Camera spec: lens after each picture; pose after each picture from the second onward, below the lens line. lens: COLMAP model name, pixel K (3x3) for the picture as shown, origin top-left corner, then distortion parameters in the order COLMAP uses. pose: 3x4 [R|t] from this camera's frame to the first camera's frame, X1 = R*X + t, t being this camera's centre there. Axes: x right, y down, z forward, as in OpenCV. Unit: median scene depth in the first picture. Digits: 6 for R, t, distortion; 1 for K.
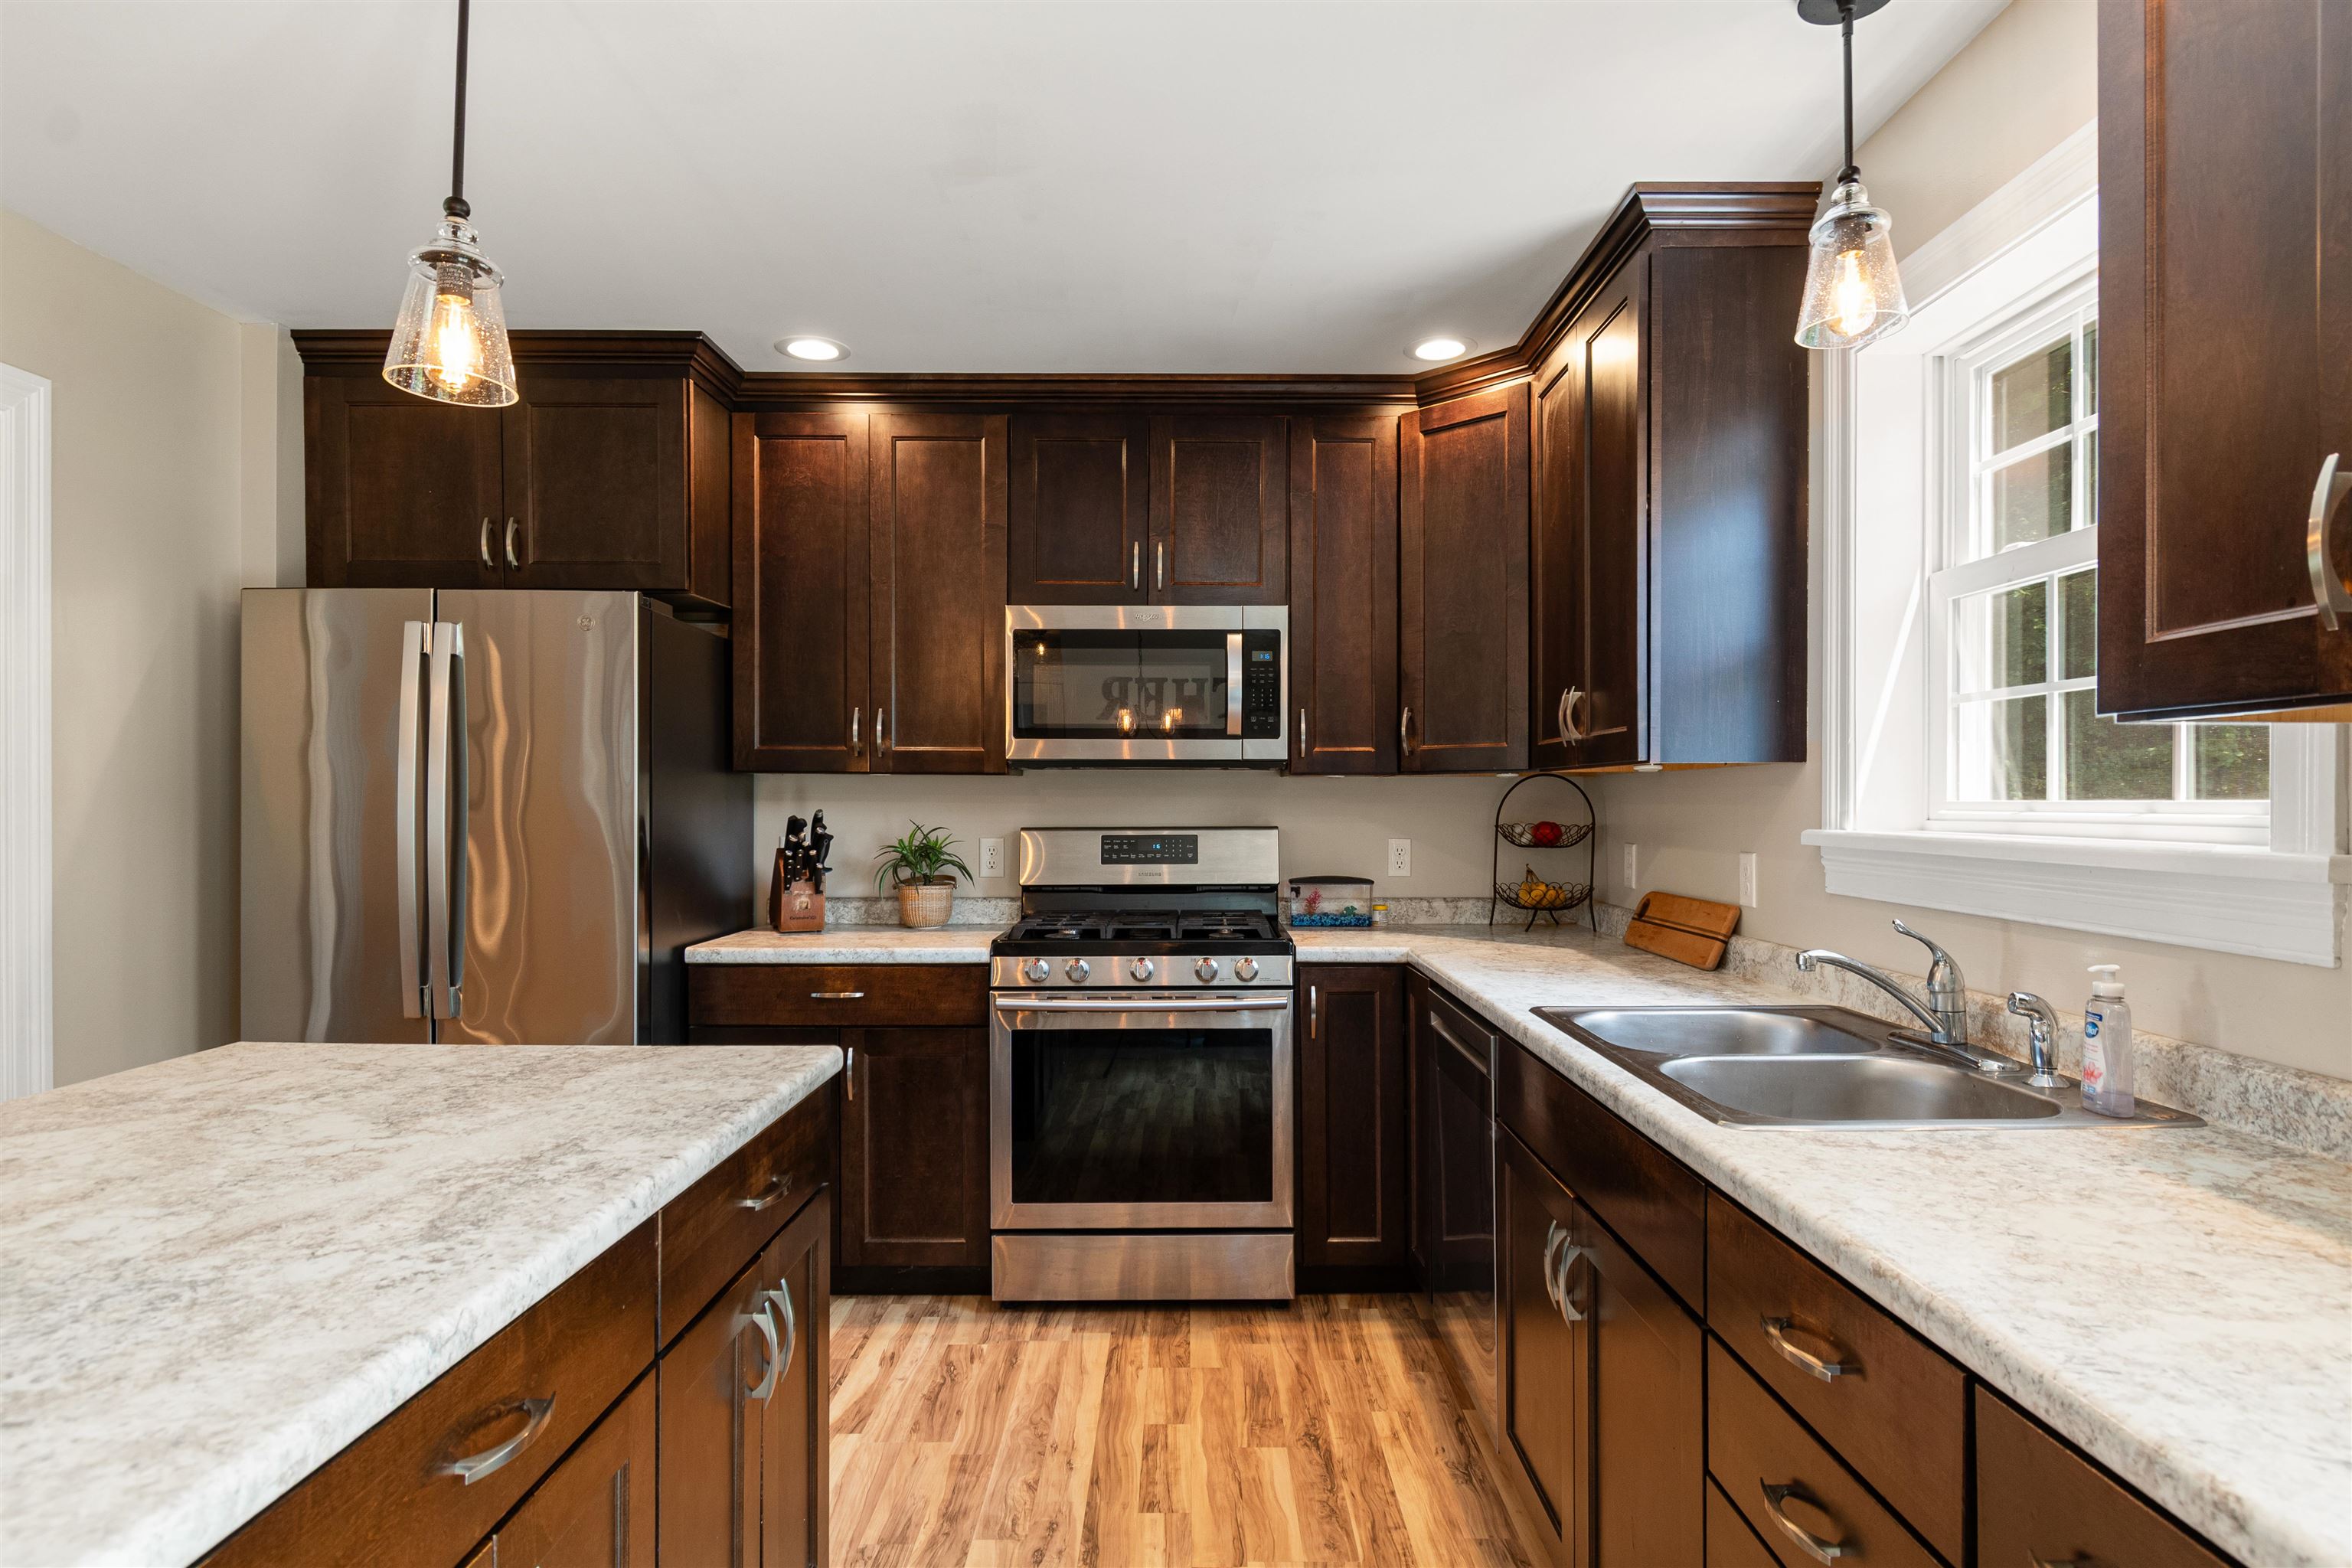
lens RADIAL K [[1272.4, 0, 1197.5], [0, 1272.4, 807.1], [0, 0, 1]] dist [0.008767, -0.008454]
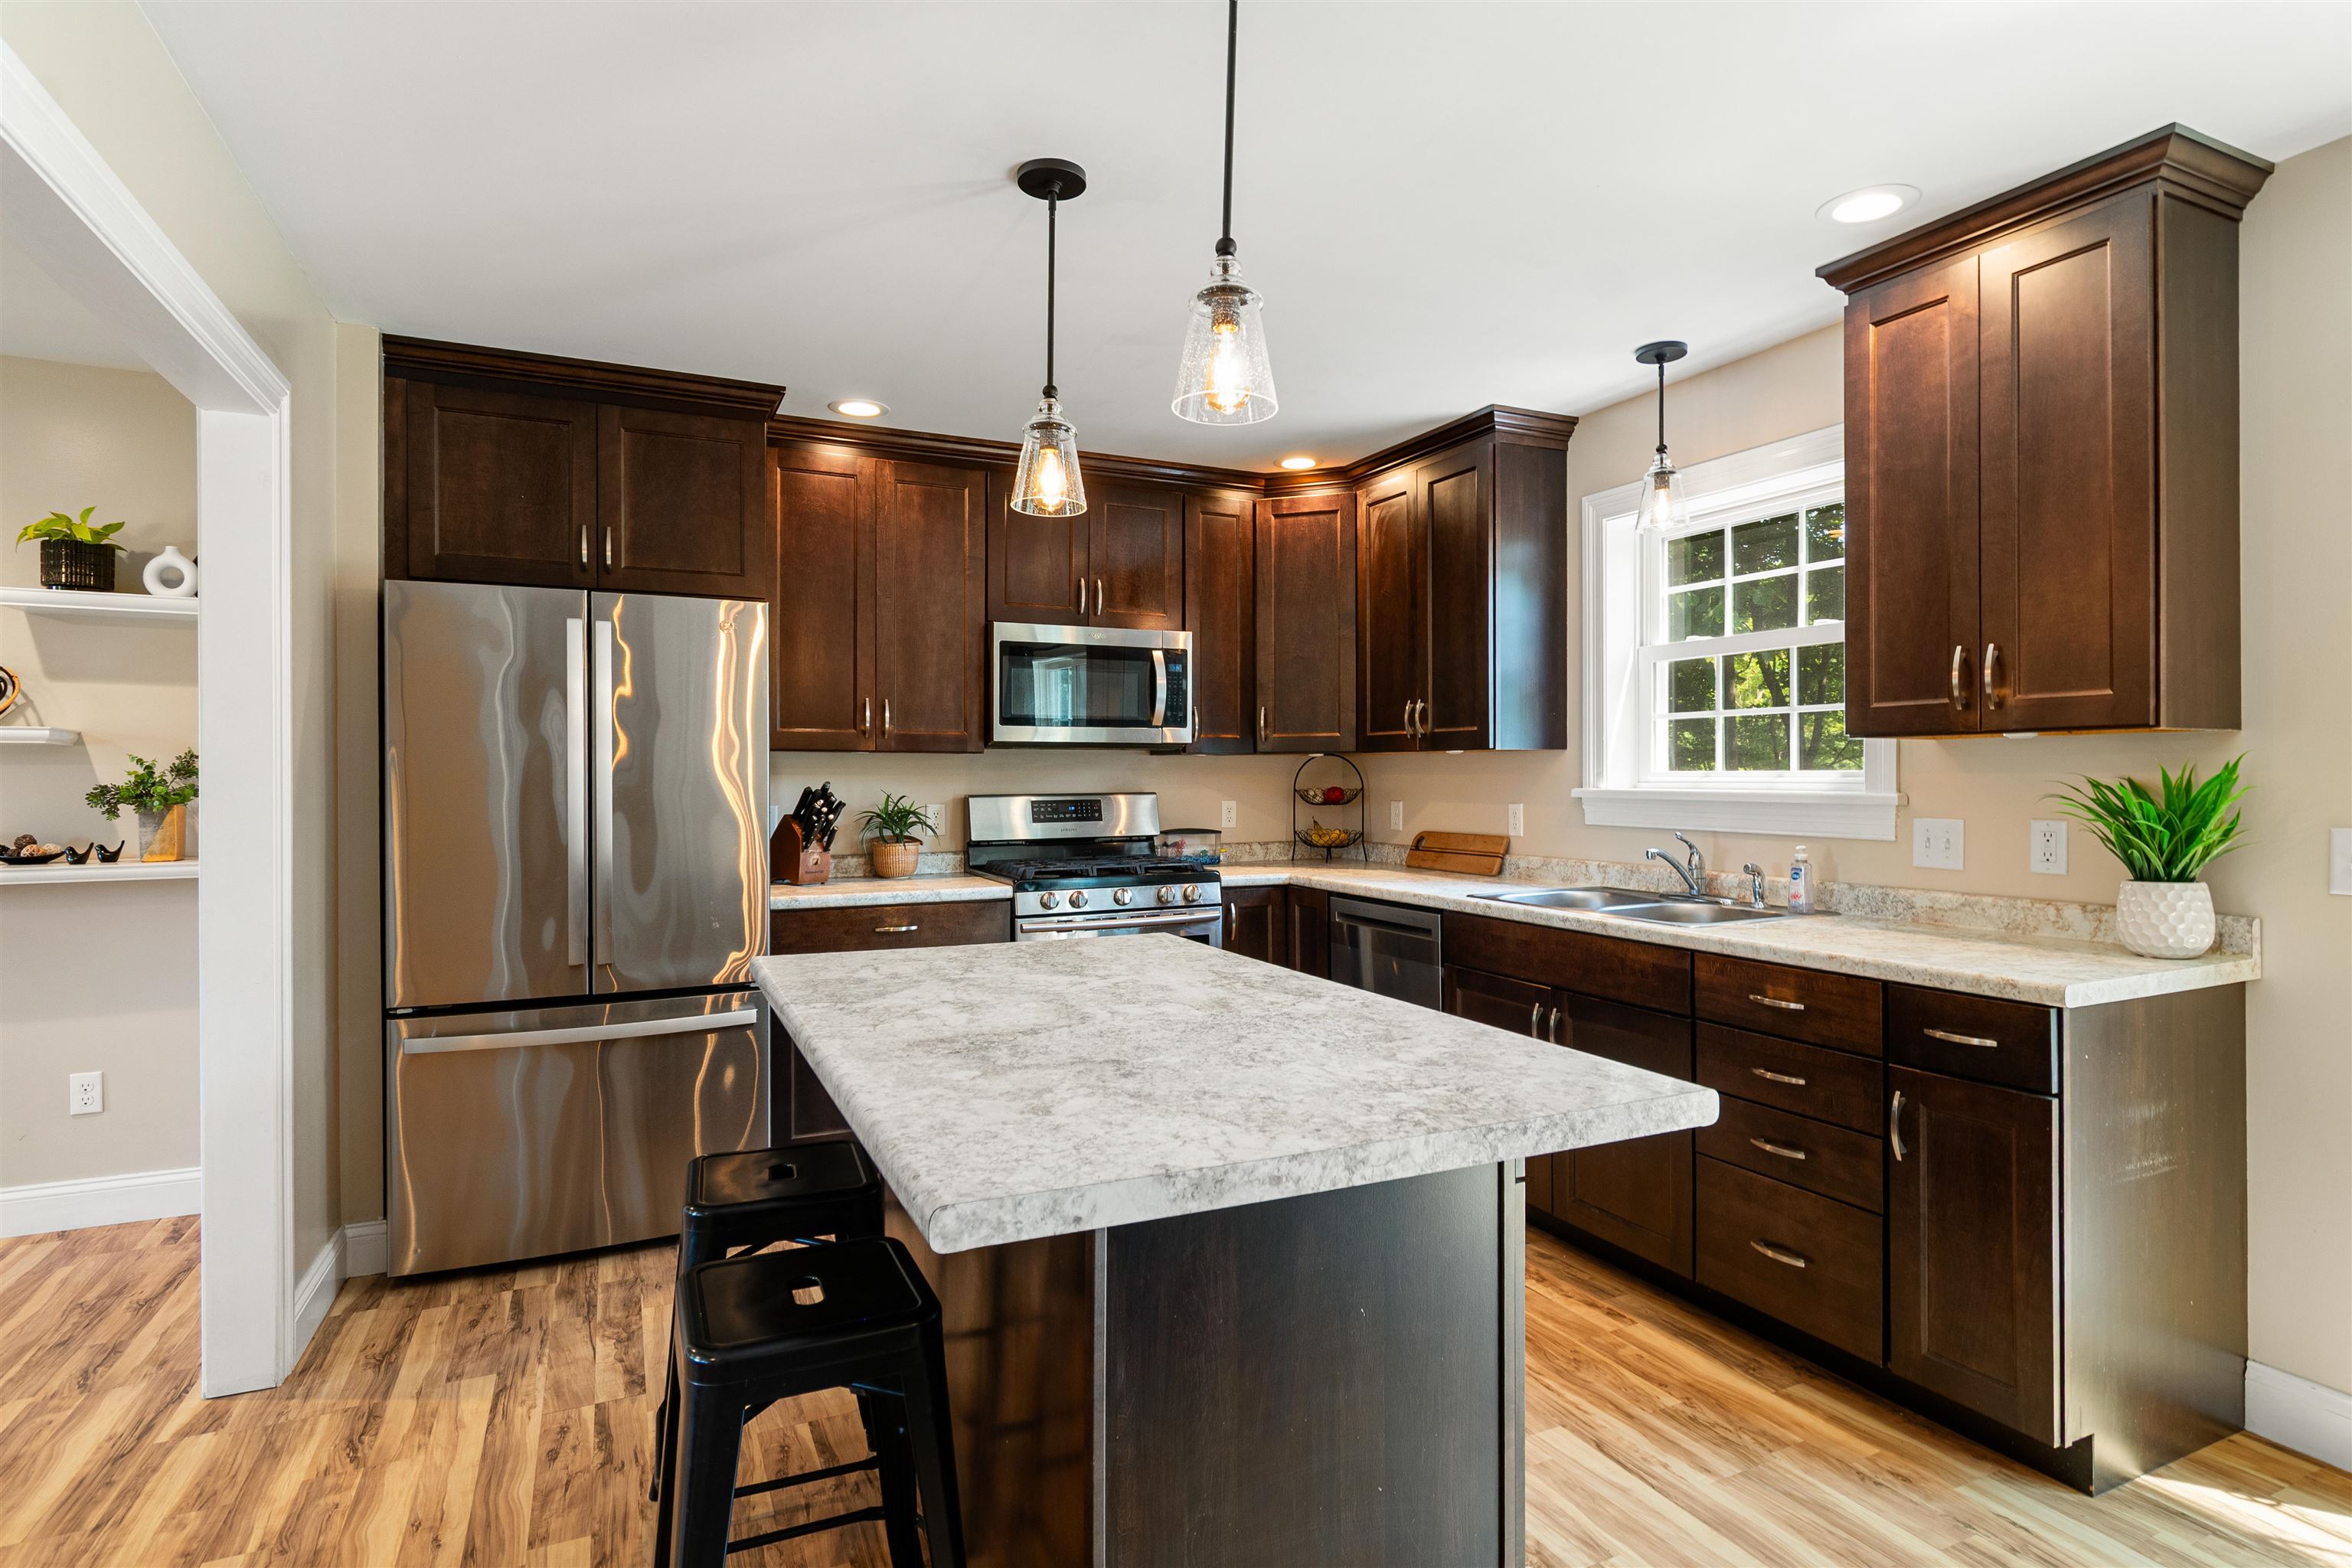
lens RADIAL K [[1185.5, 0, 1184.4], [0, 1185.5, 779.1], [0, 0, 1]] dist [0.002066, -0.005650]
pose [[0.904194, -0.004488, 0.427098, -0.544318], [0.004934, 0.999988, 0.000063, 0.001594], [-0.427094, 0.002050, 0.904205, -0.185699]]
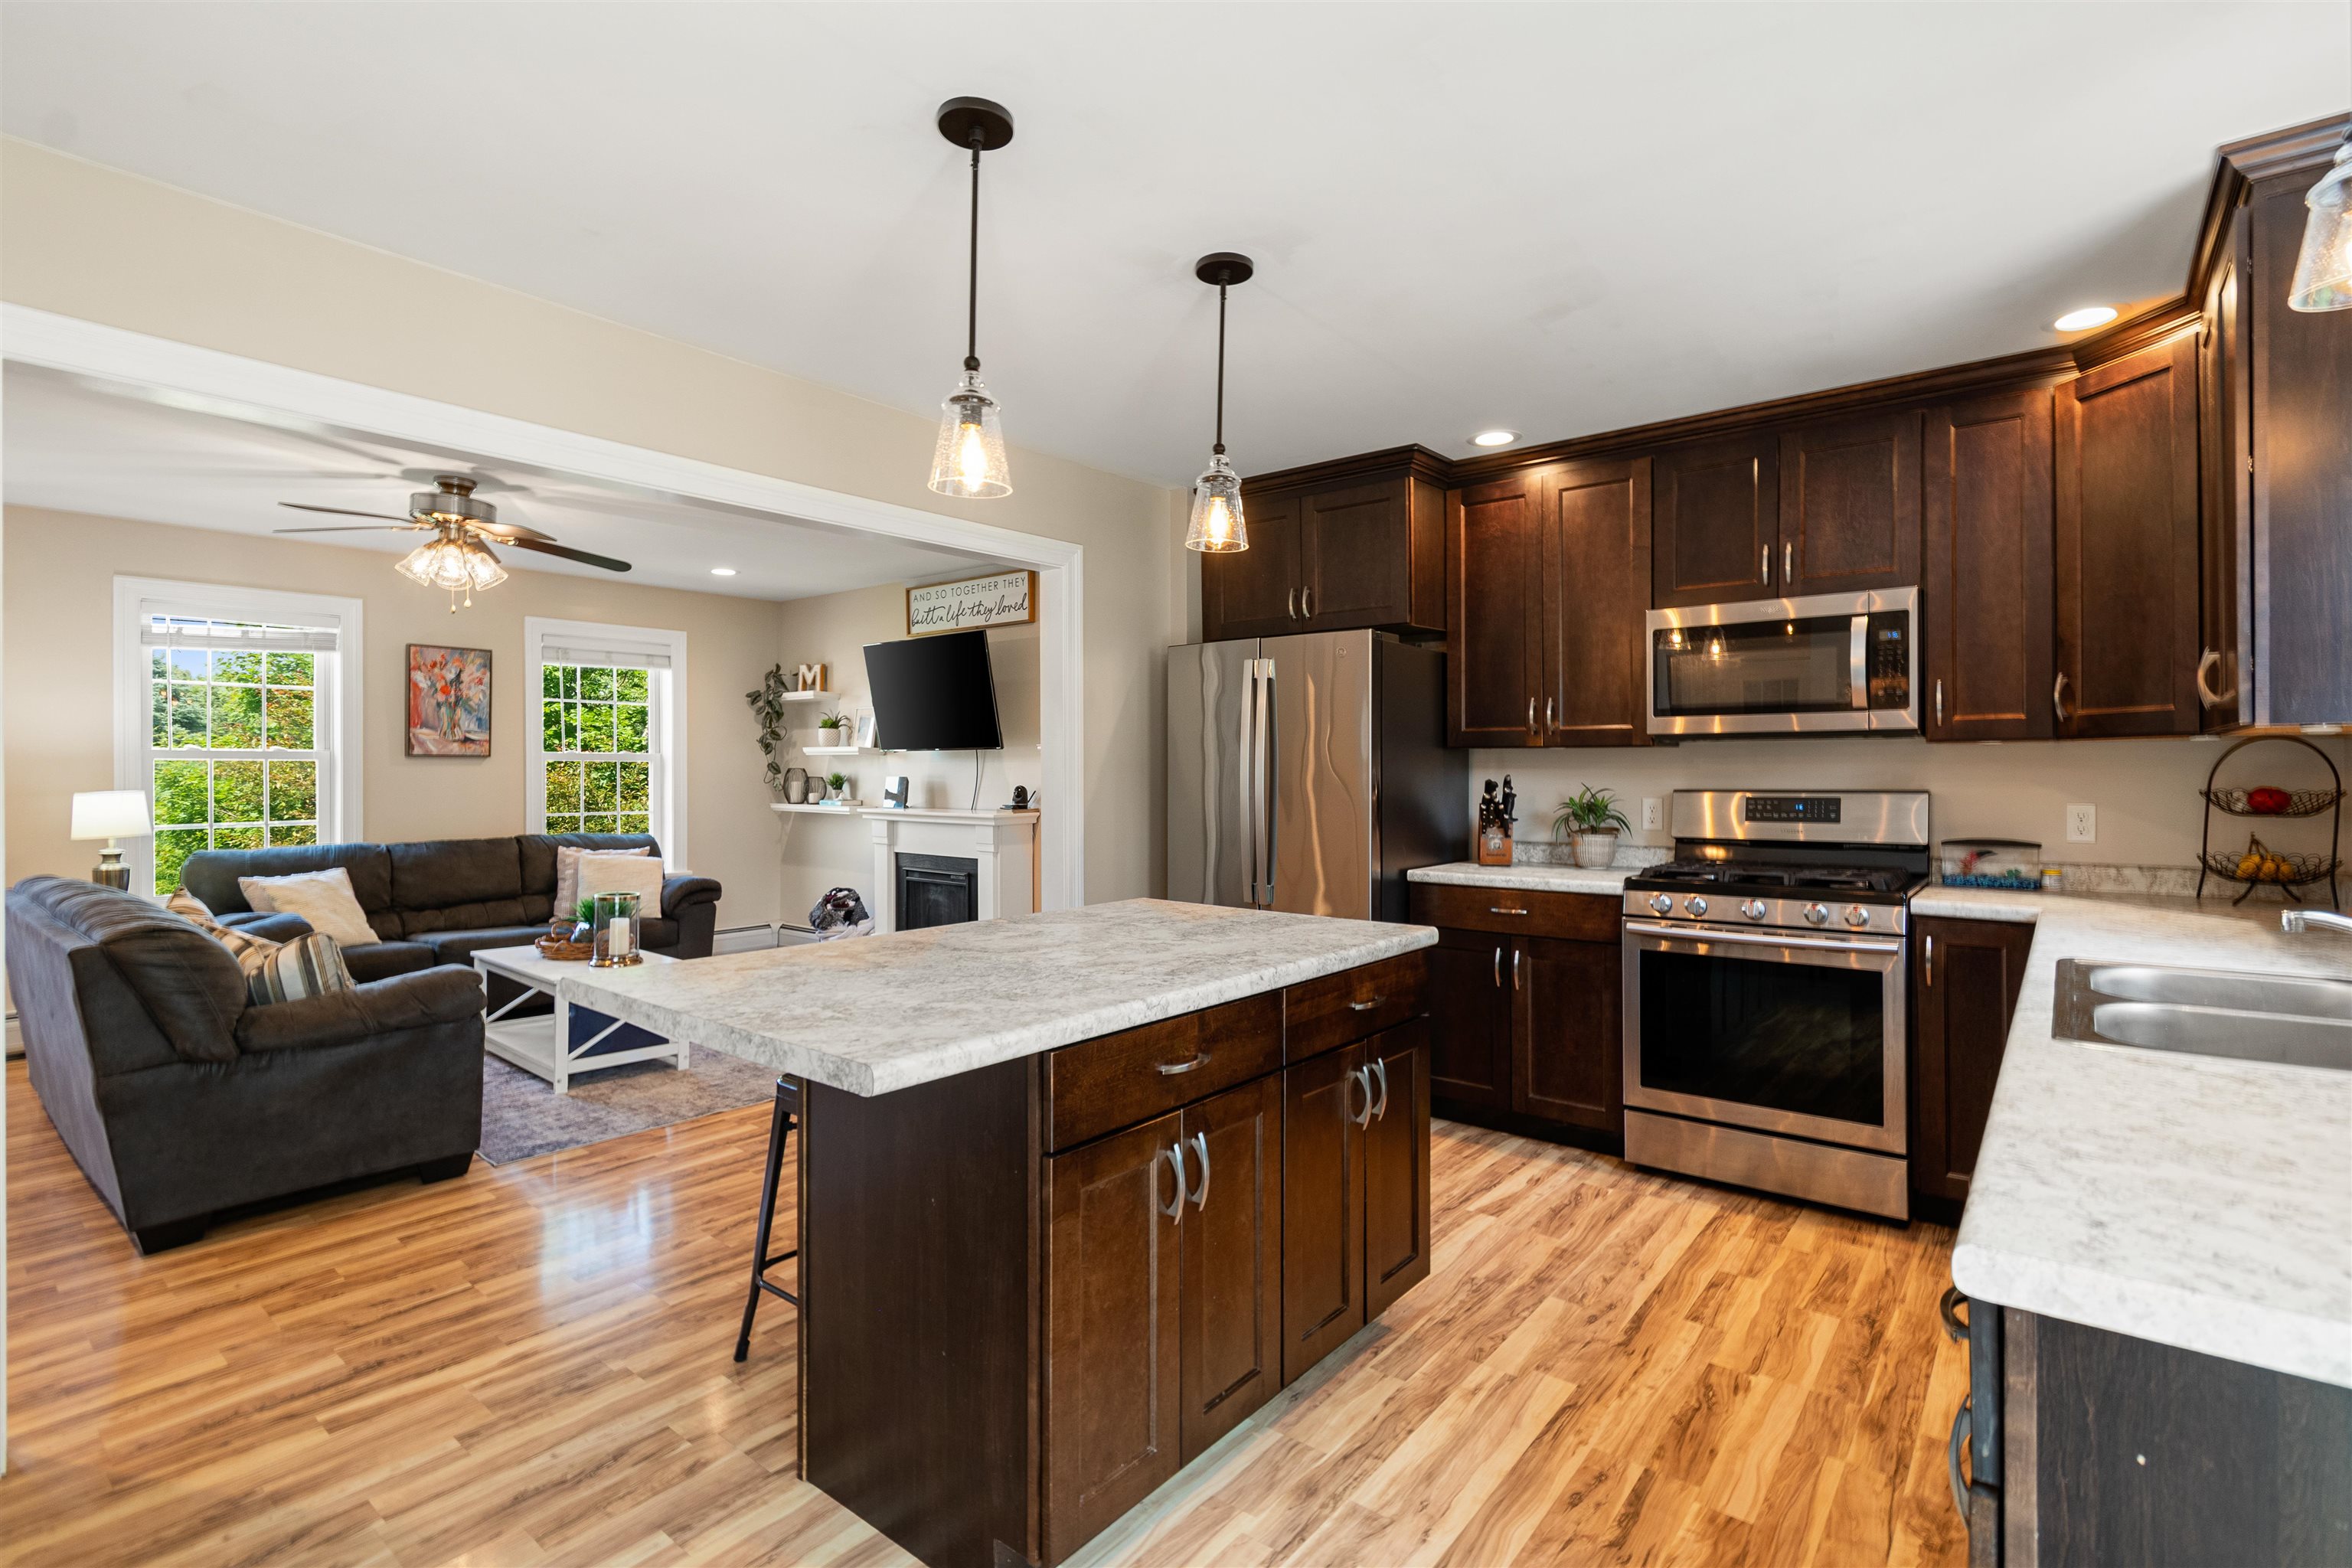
lens RADIAL K [[1122.4, 0, 1165.7], [0, 1122.4, 764.4], [0, 0, 1]] dist [-0.004060, -0.000715]
pose [[0.766448, -0.006201, -0.642277, 0.214317], [0.001215, 0.999966, -0.008206, 0.000338], [0.642306, 0.005509, 0.766429, -0.157922]]
